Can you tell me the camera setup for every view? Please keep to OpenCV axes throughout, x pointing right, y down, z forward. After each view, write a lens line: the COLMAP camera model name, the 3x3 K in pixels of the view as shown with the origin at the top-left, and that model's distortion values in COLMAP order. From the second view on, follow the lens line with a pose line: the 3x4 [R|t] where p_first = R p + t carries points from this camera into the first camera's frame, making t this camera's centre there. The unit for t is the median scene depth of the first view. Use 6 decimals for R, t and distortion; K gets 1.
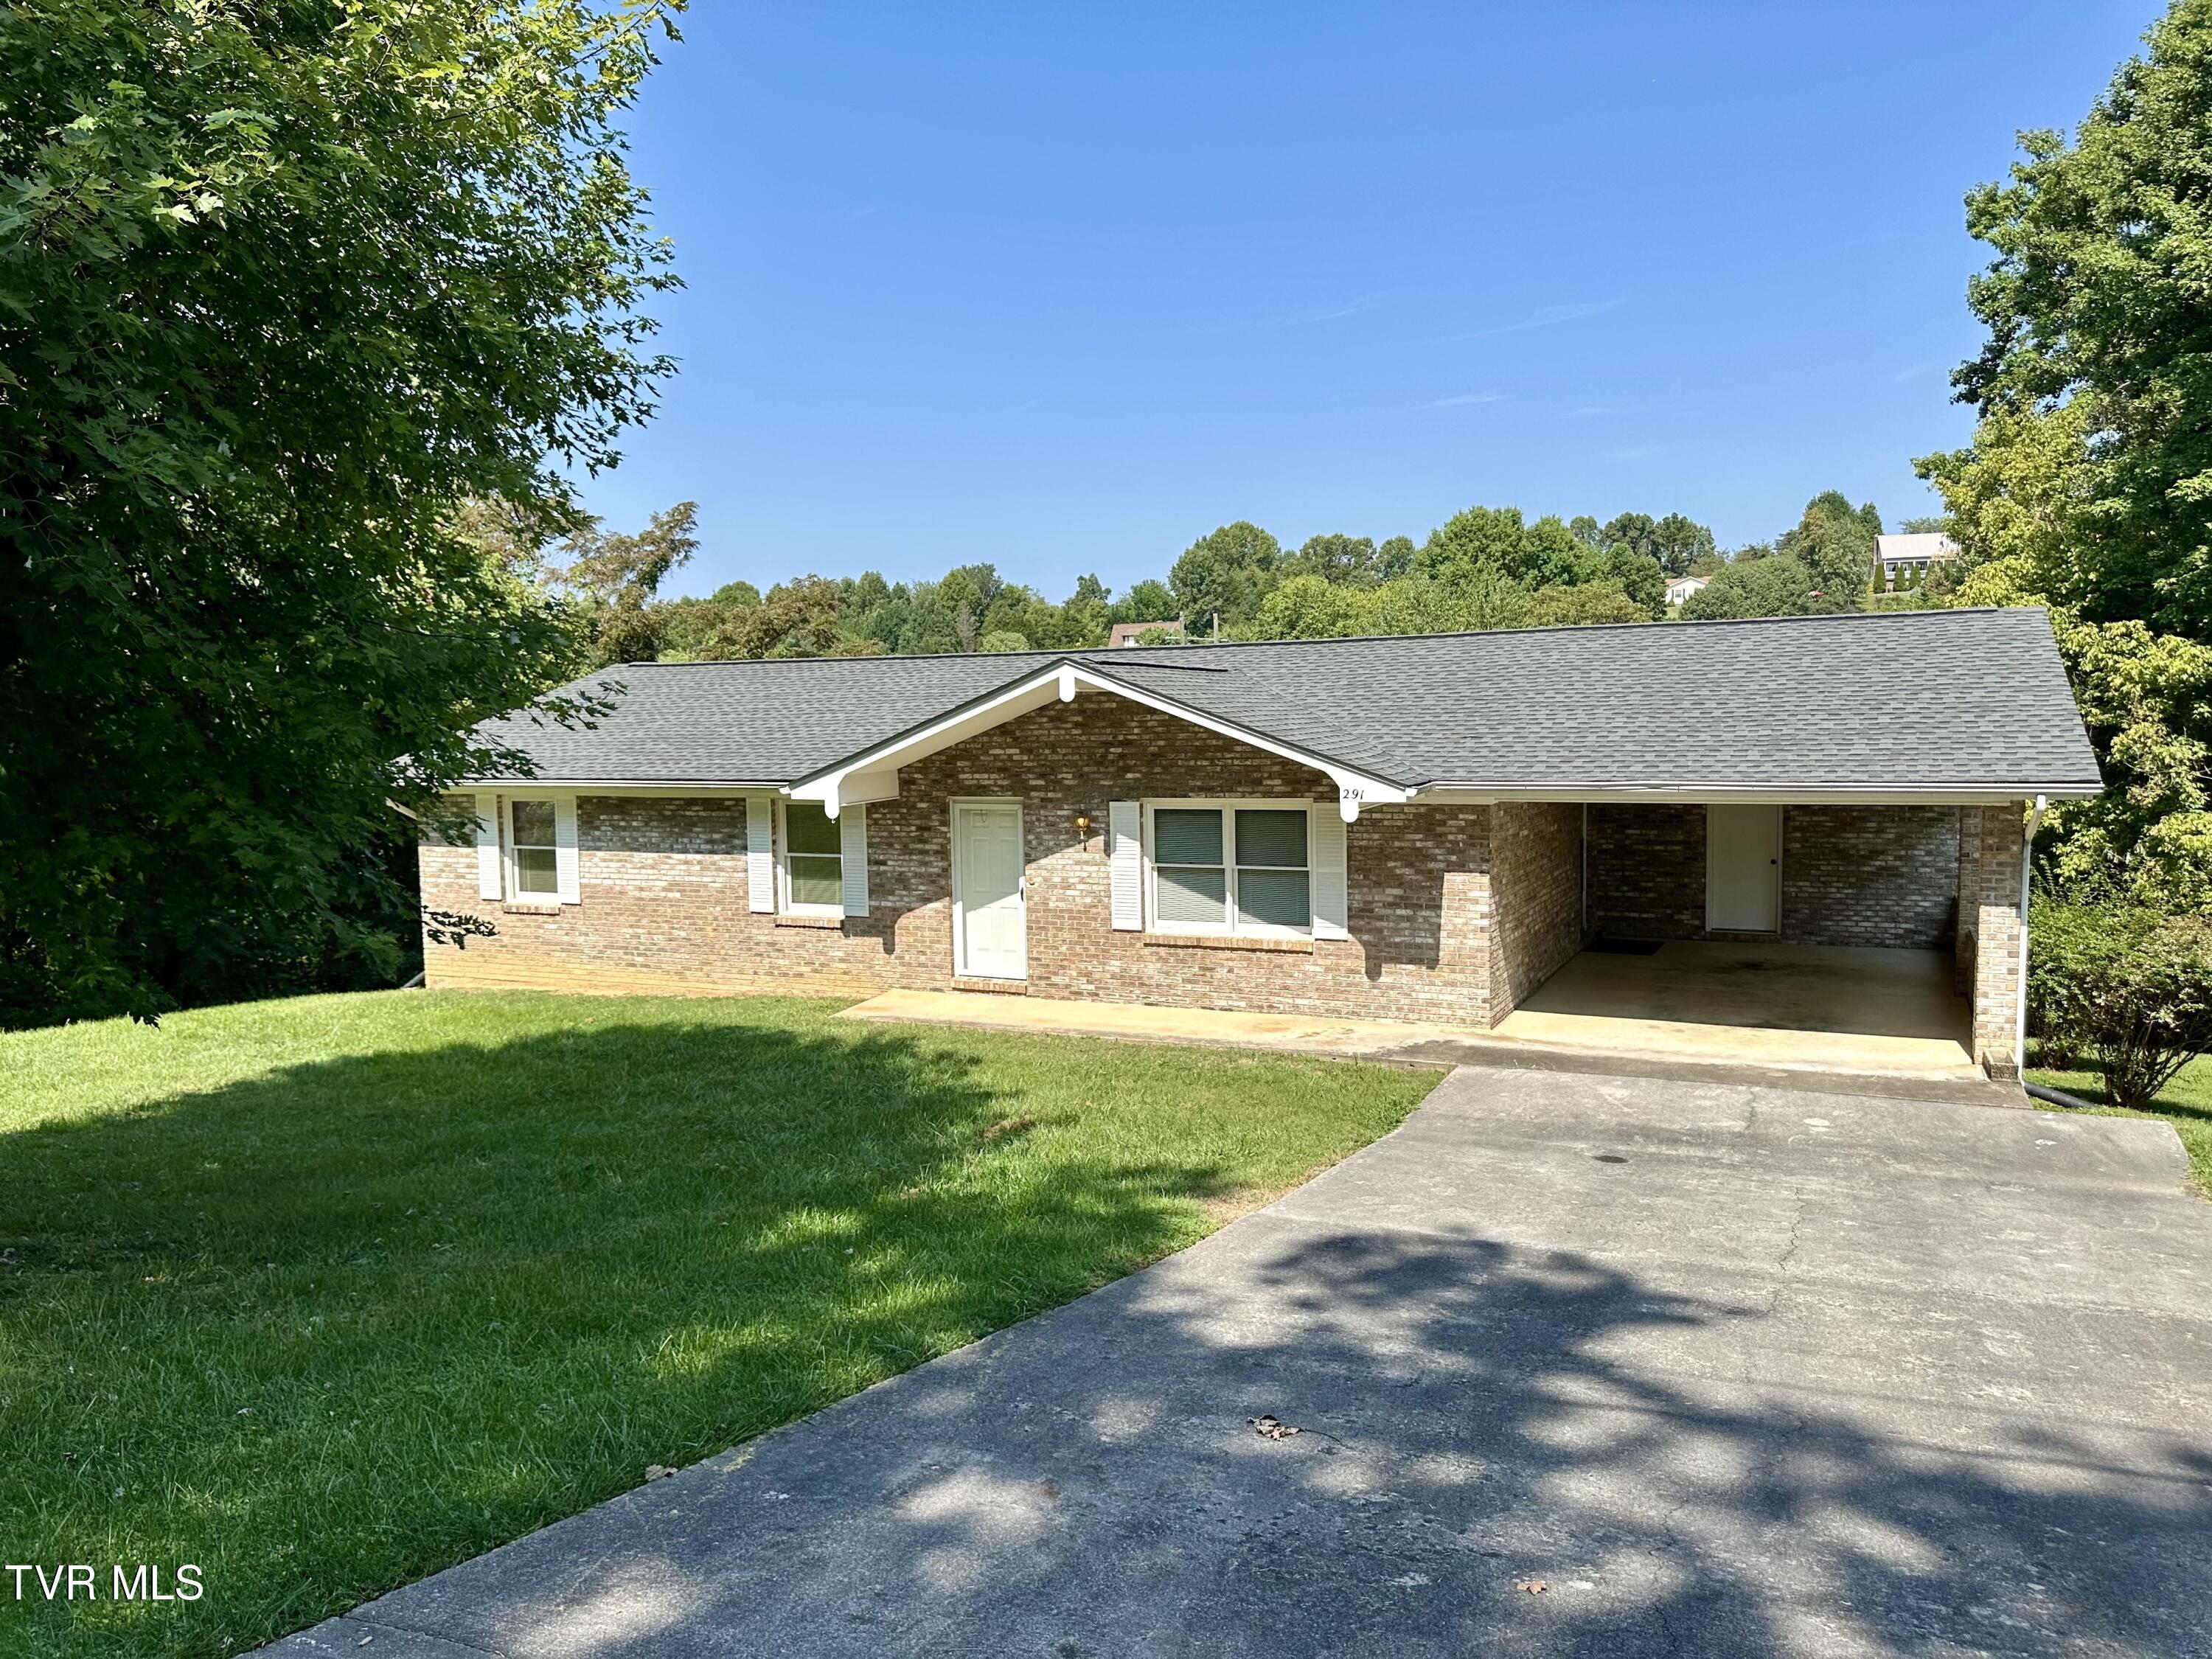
lens RADIAL K [[1585.6, 0, 1104.0], [0, 1585.6, 837.9], [0, 0, 1]] dist [0.159580, -0.243384]
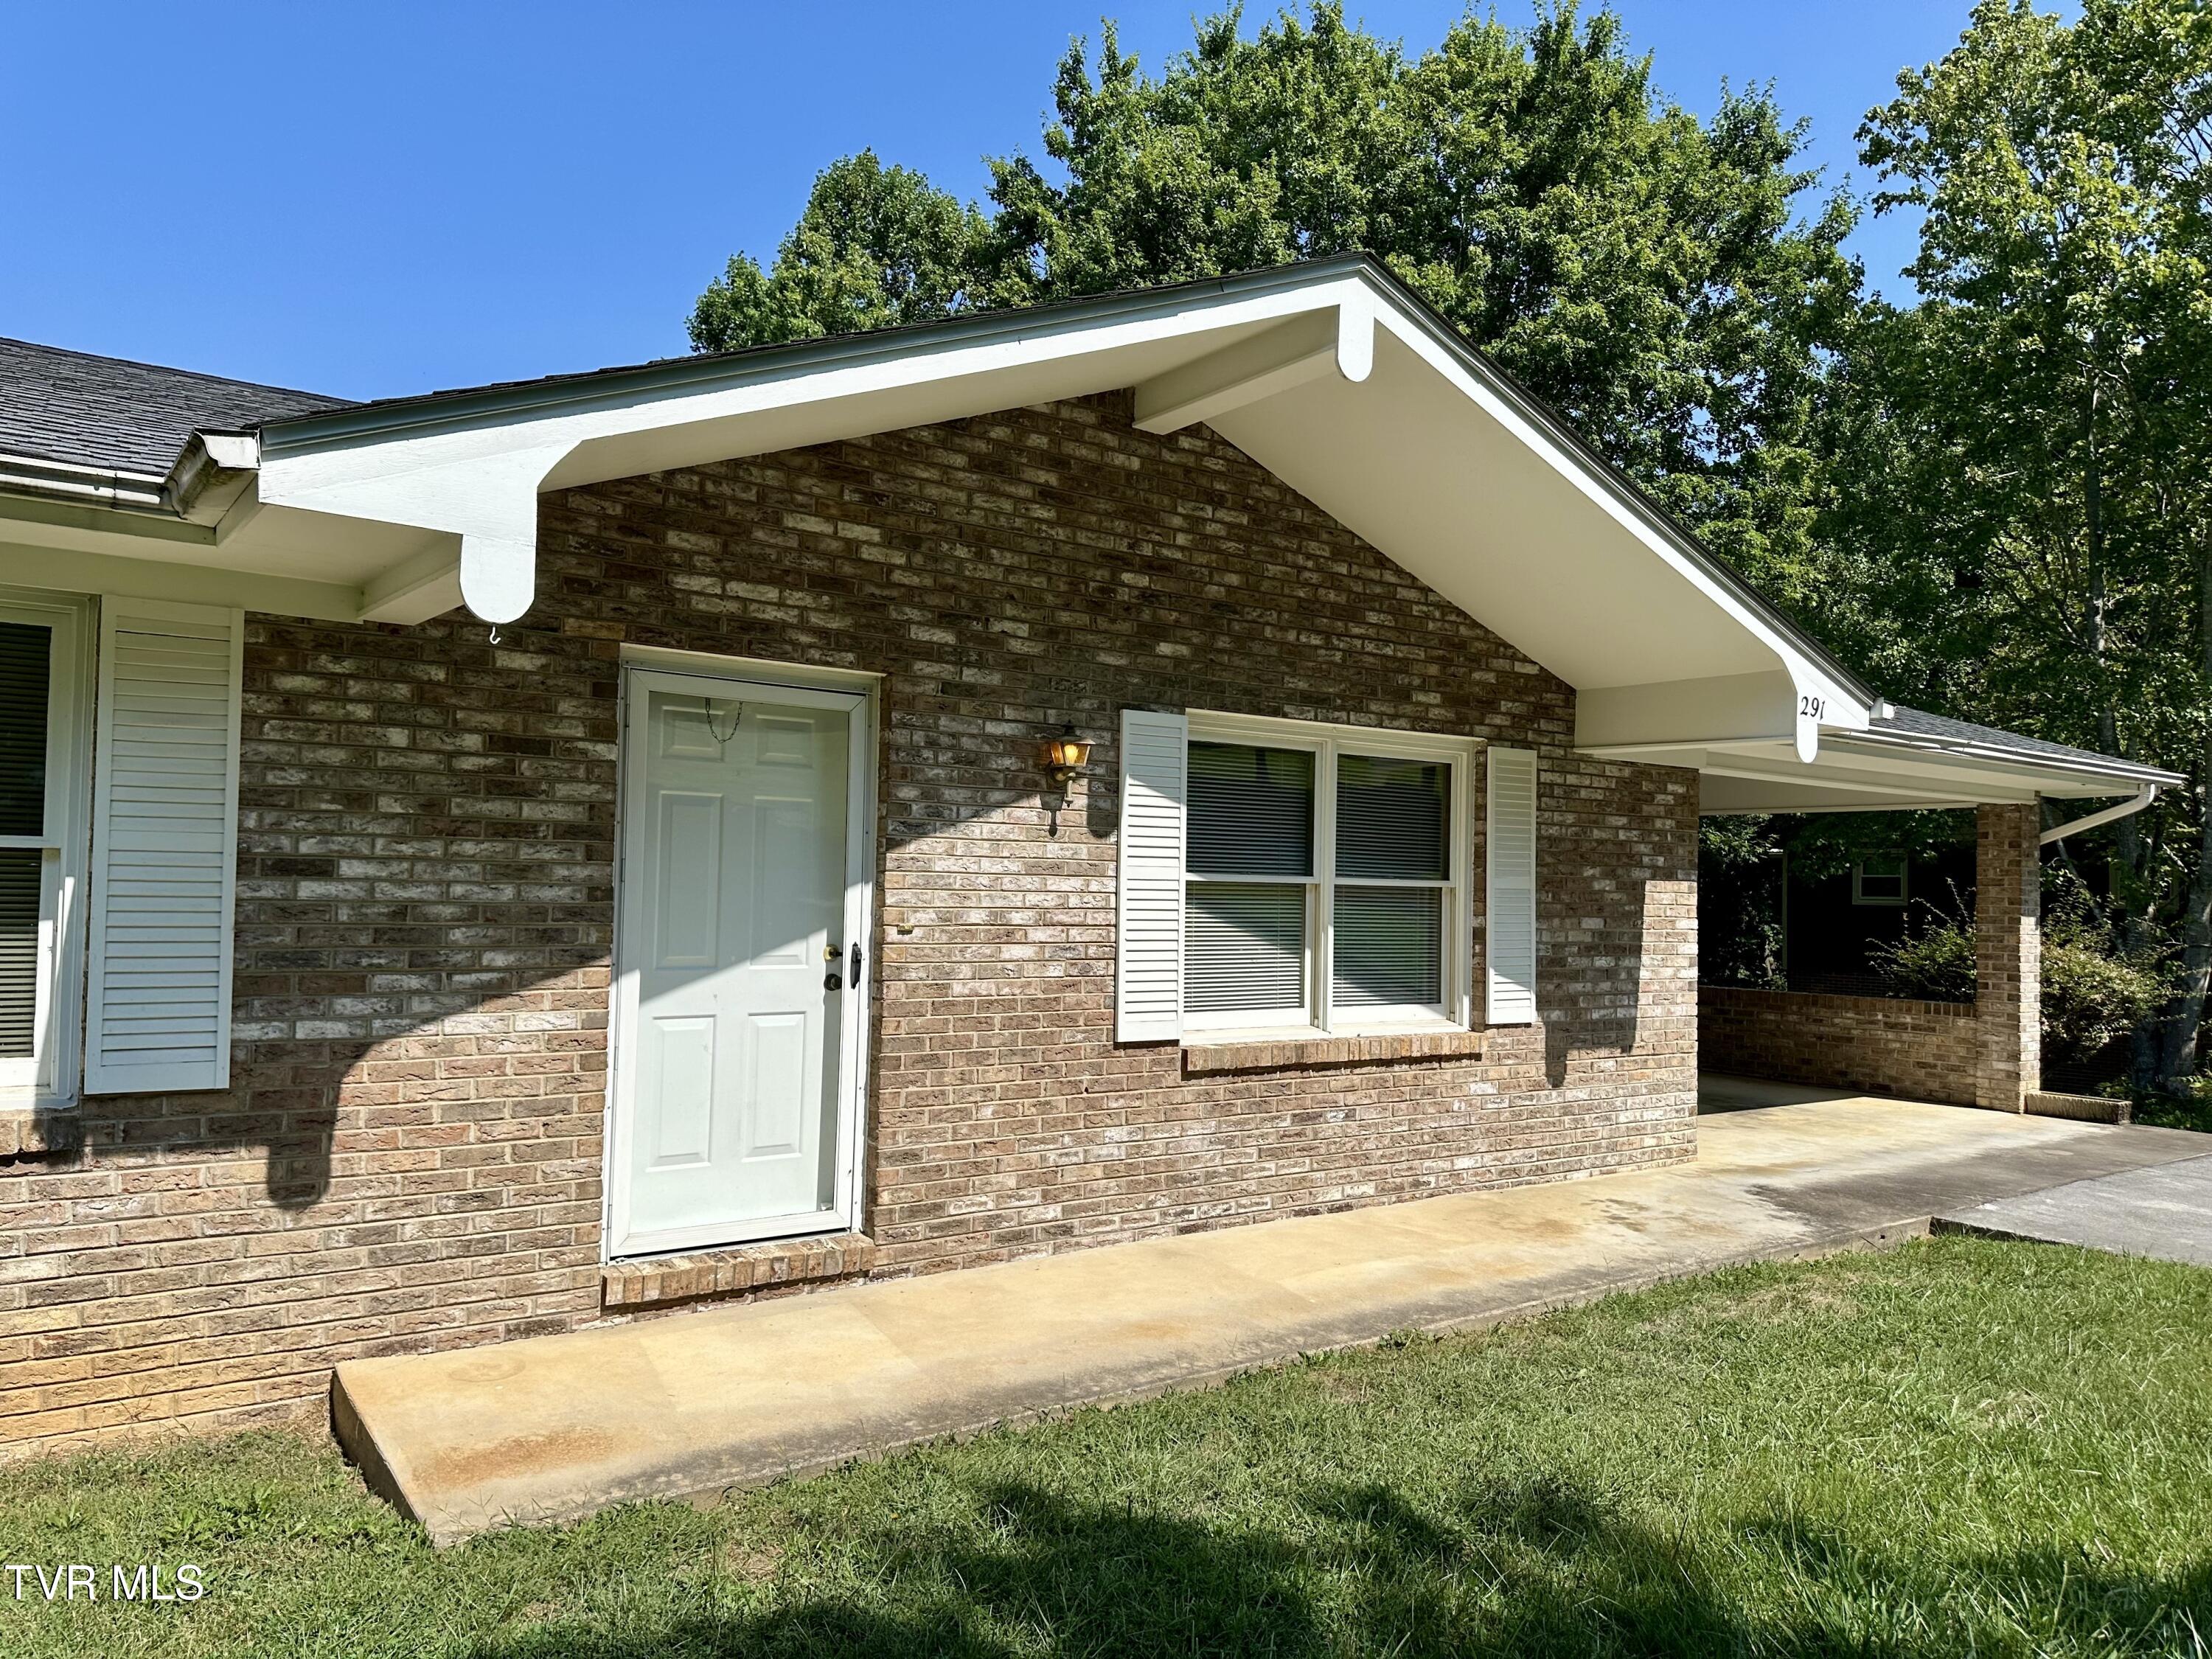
lens RADIAL K [[1539.0, 0, 1112.5], [0, 1539.0, 840.8], [0, 0, 1]] dist [0.152211, -0.211928]
pose [[0.470780, 0.056036, 0.880469, -0.312982], [0.038298, 0.995742, -0.083850, 0.038835], [-0.881419, 0.073195, 0.466629, 0.797983]]
